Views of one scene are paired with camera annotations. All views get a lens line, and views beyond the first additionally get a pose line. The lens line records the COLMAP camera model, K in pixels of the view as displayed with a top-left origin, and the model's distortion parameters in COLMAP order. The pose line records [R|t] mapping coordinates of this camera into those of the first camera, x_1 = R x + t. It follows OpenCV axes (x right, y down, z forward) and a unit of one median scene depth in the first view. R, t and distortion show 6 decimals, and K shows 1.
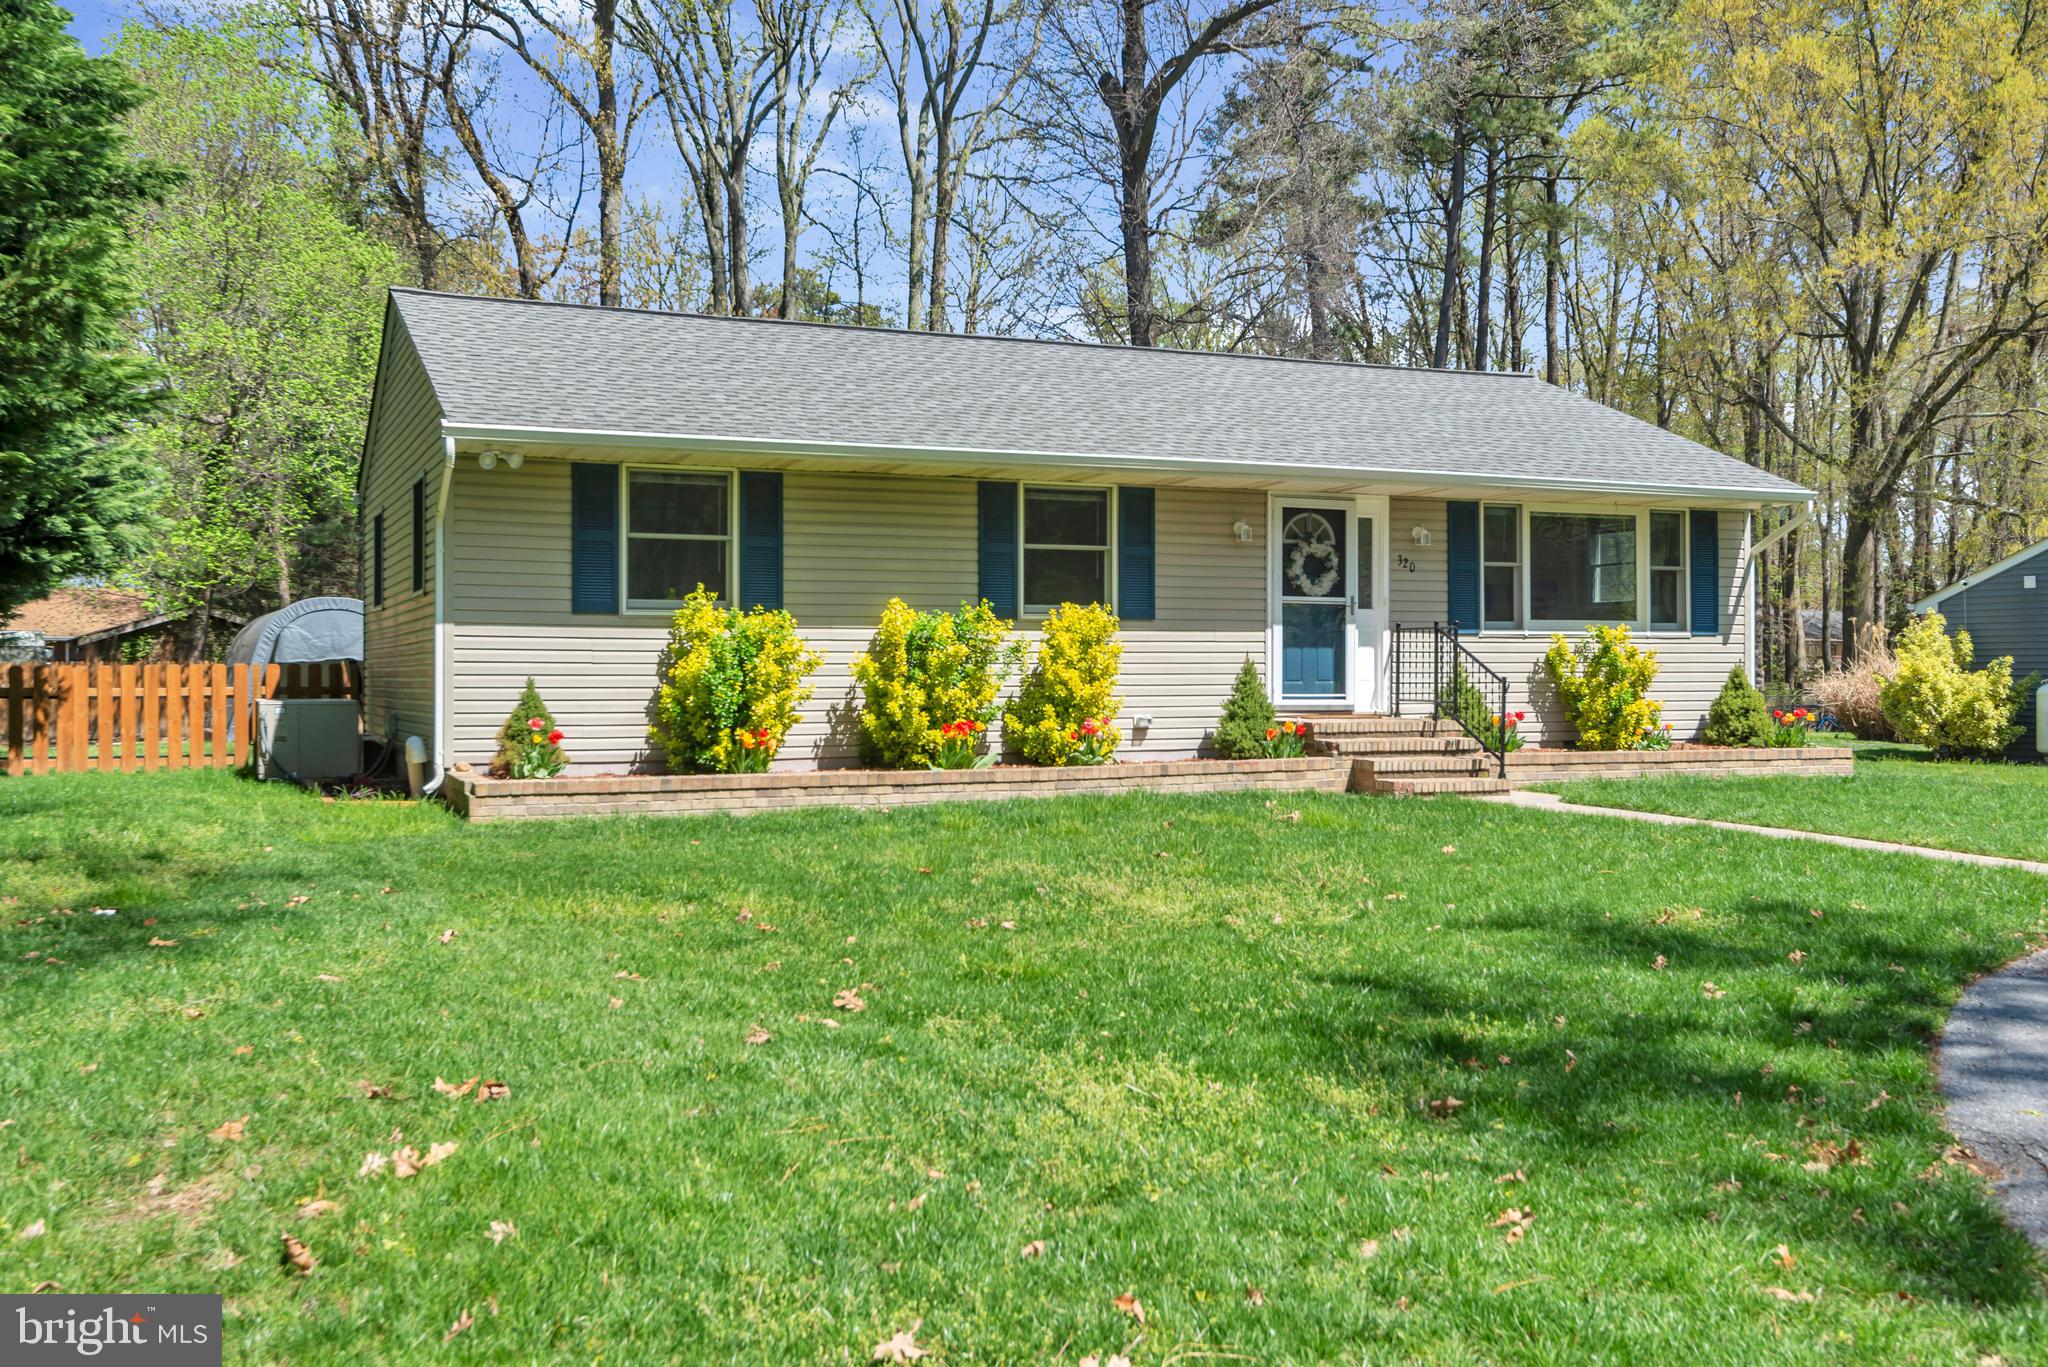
lens RADIAL K [[1855.4, 0, 1021.8], [0, 1855.4, 669.5], [0, 0, 1]] dist [0.020168, 0.003363]
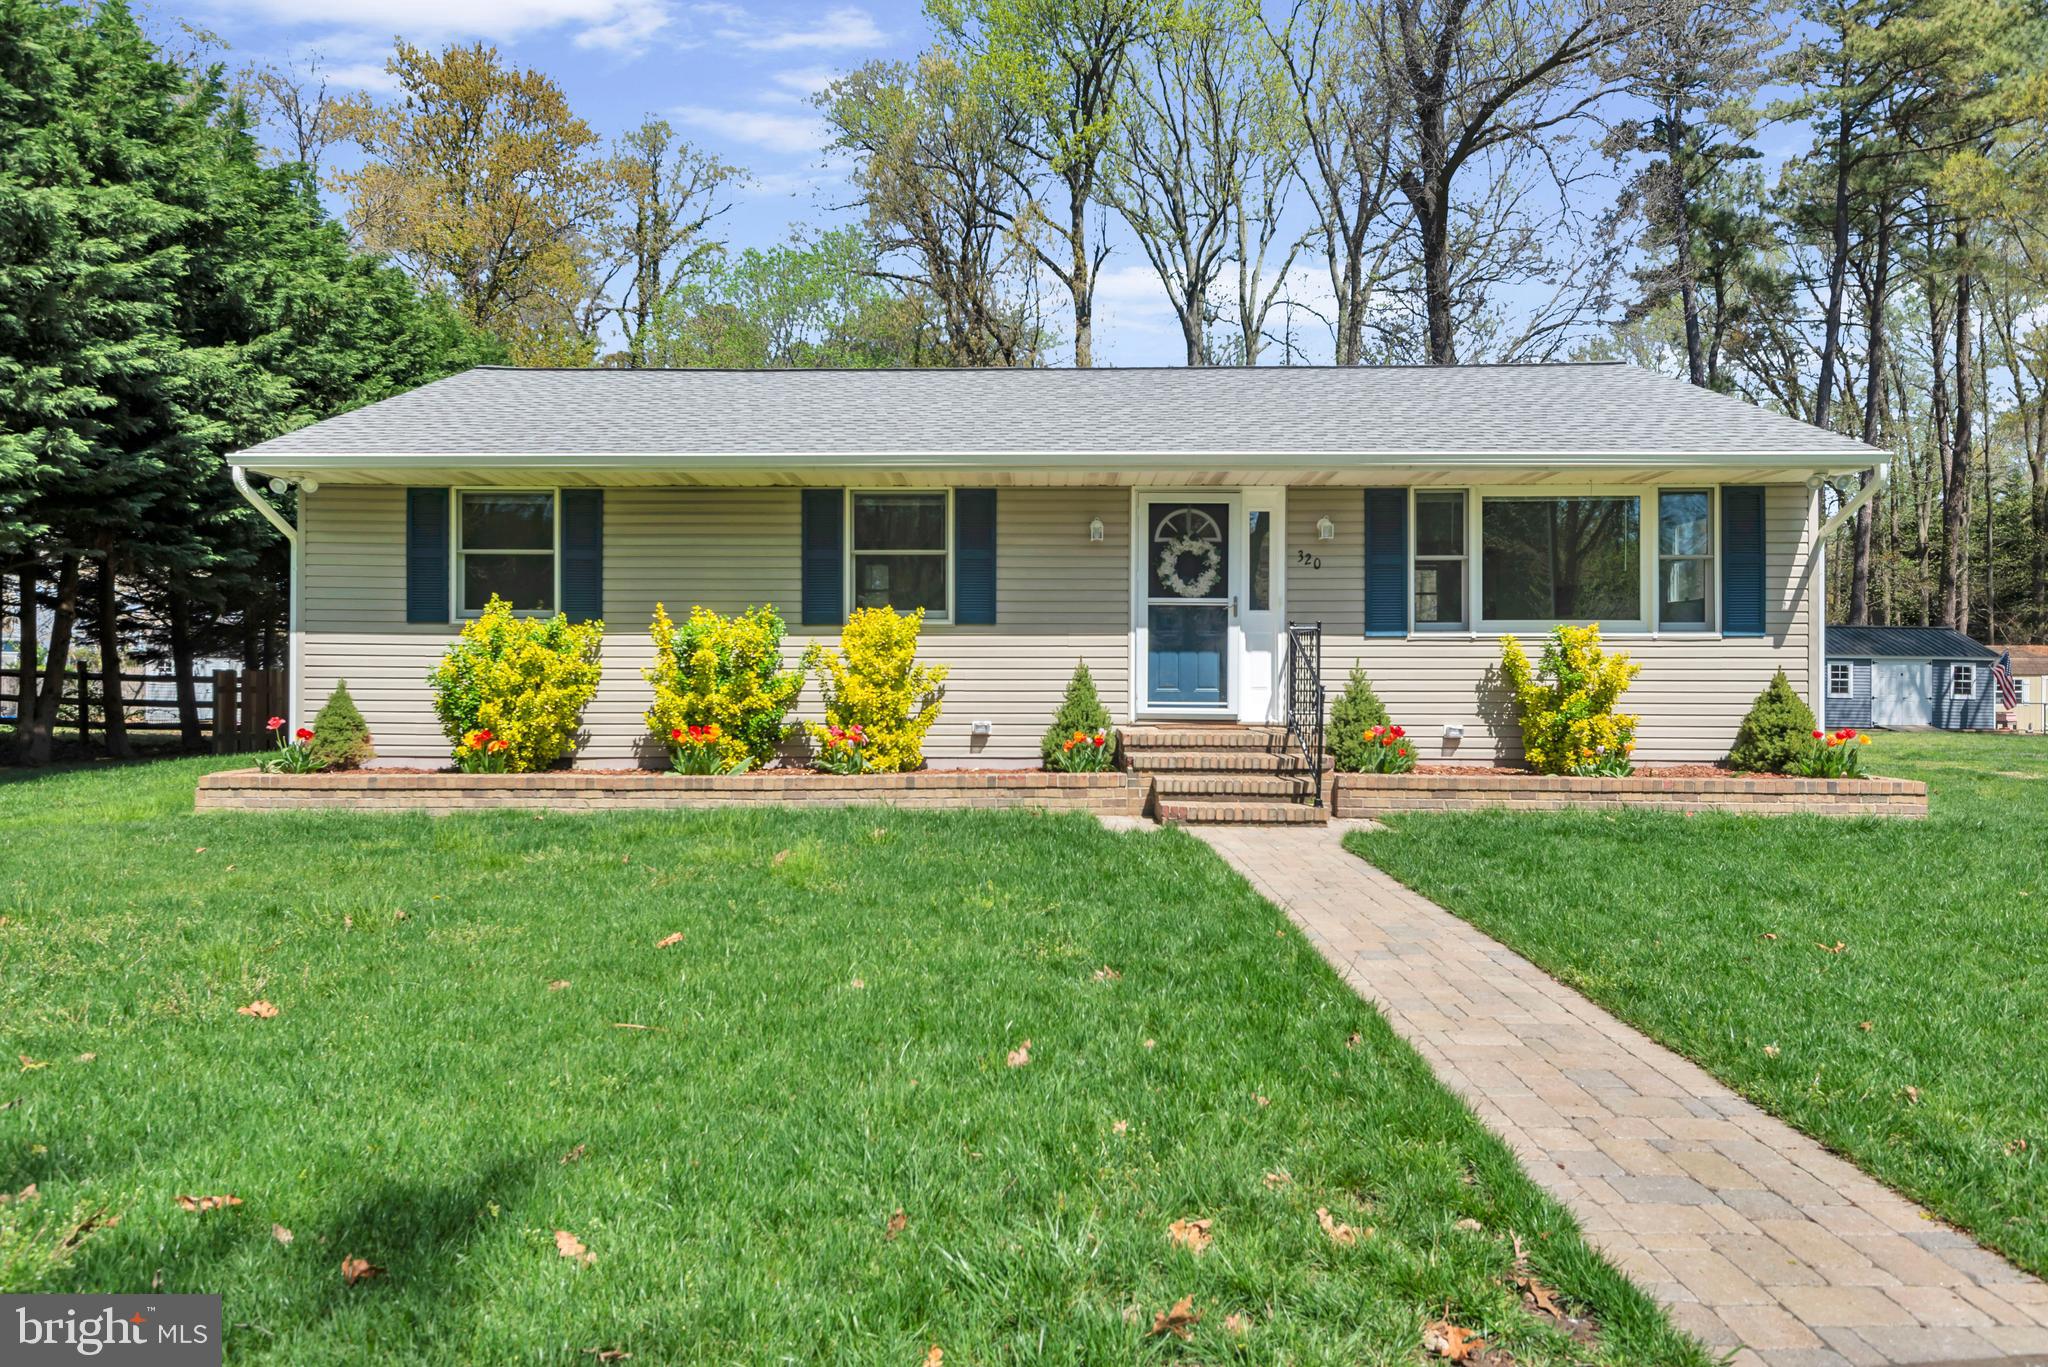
lens RADIAL K [[1221.0, 0, 1010.6], [0, 1221.0, 672.6], [0, 0, 1]] dist [0.022761, -0.005925]
pose [[0.905604, 0.003839, -0.424107, 0.337237], [-0.003707, 0.999992, 0.001137, -0.001959], [0.424109, 0.000543, 0.905611, 0.405789]]
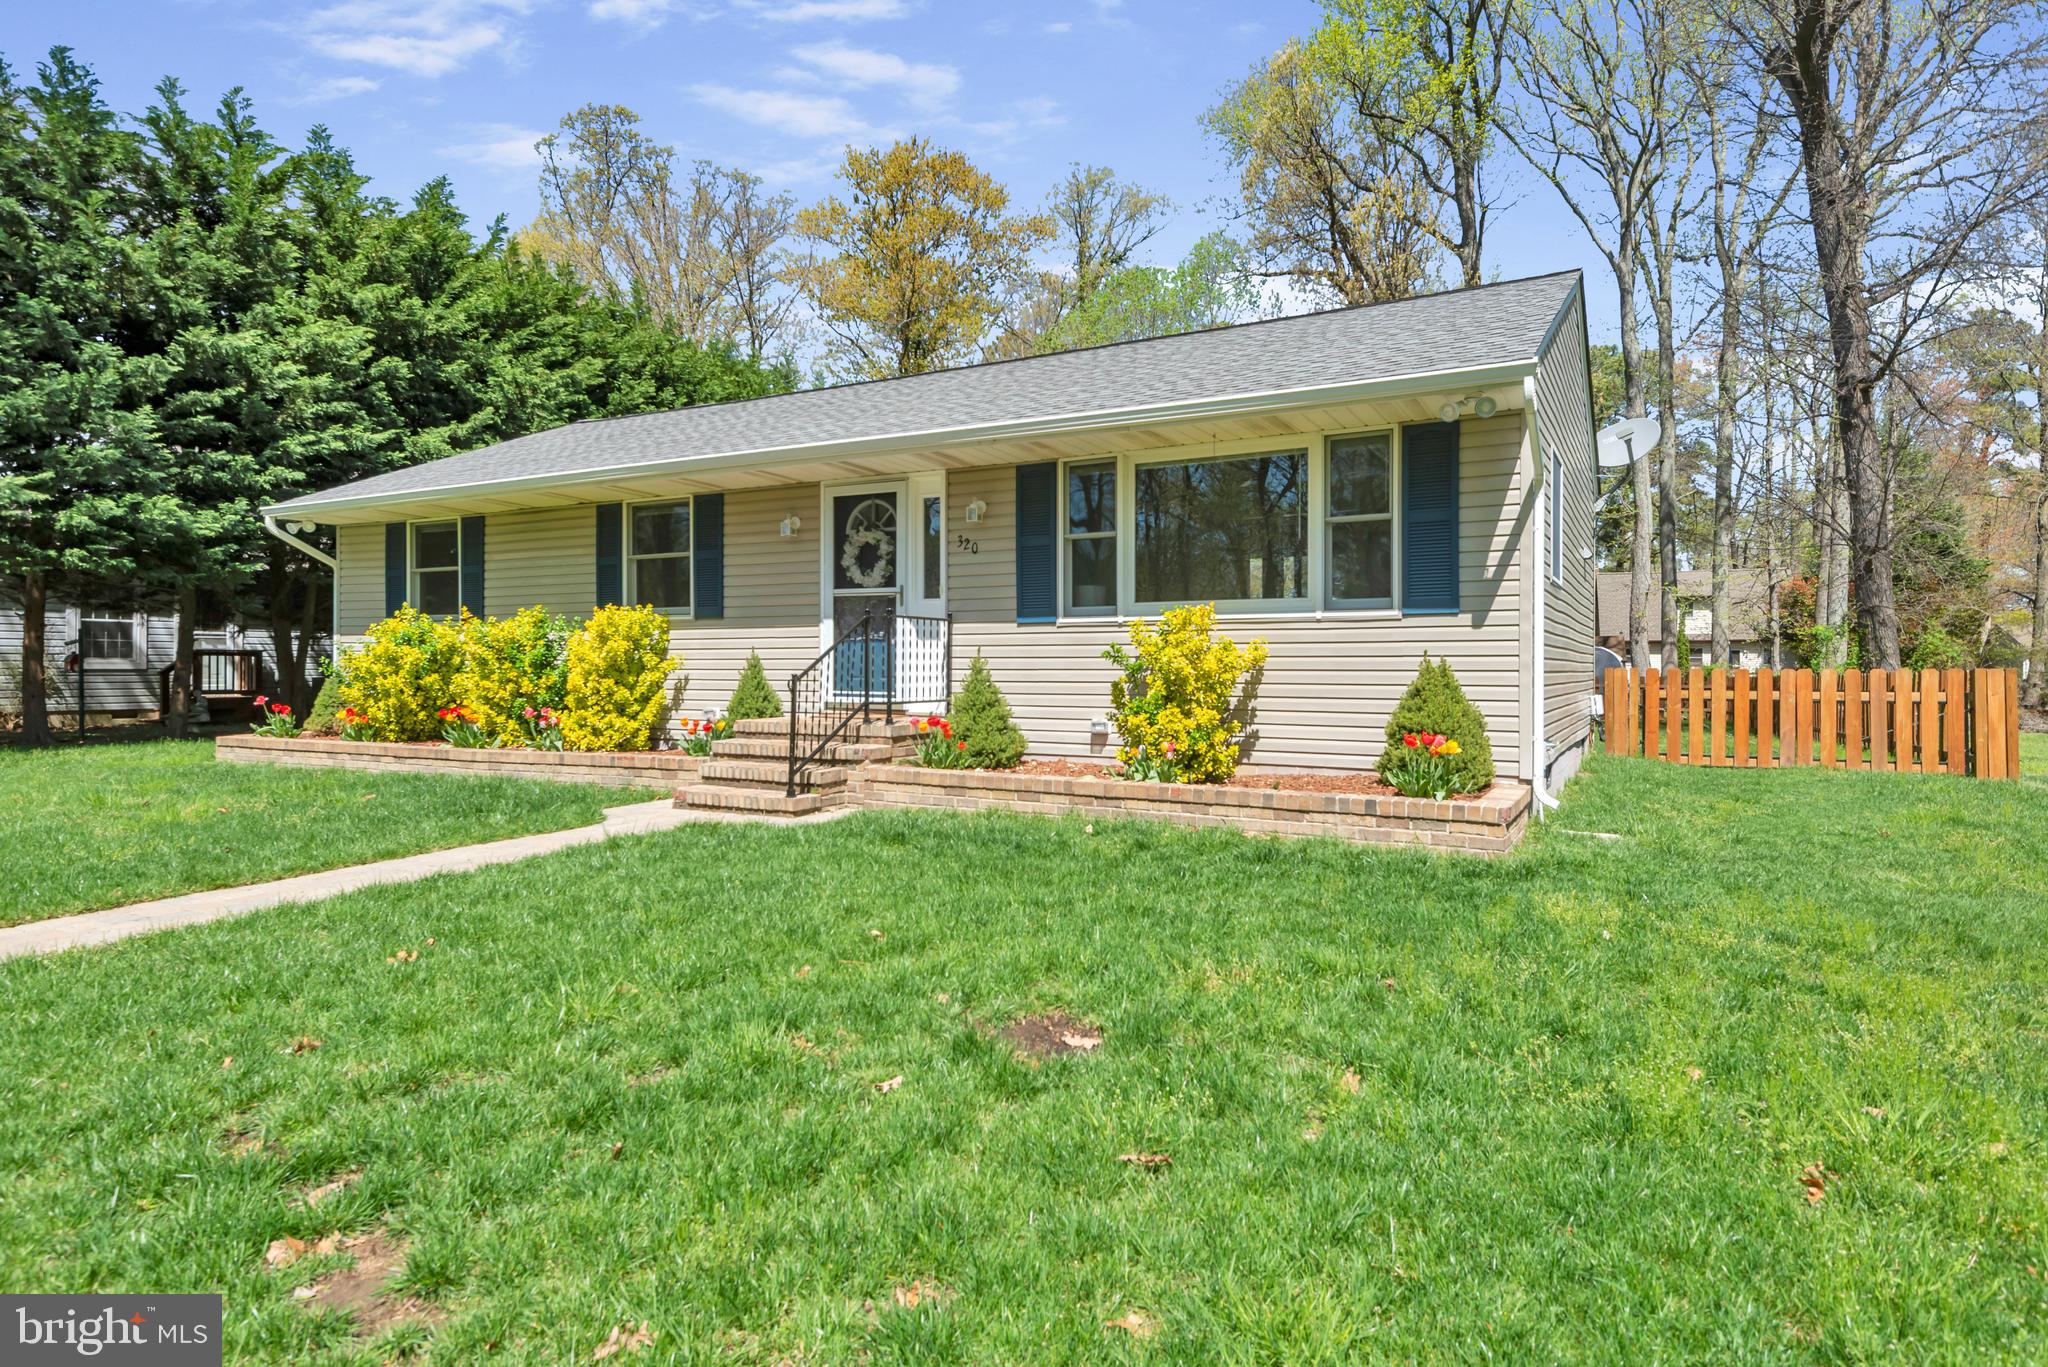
lens RADIAL K [[1149.6, 0, 1015.5], [0, 1149.6, 678.4], [0, 0, 1]] dist [0.031880, -0.003615]
pose [[0.600528, 0.010750, -0.799531, 0.670392], [-0.001616, 0.999924, 0.012230, -0.000698], [0.799602, -0.006052, 0.600500, 0.710328]]
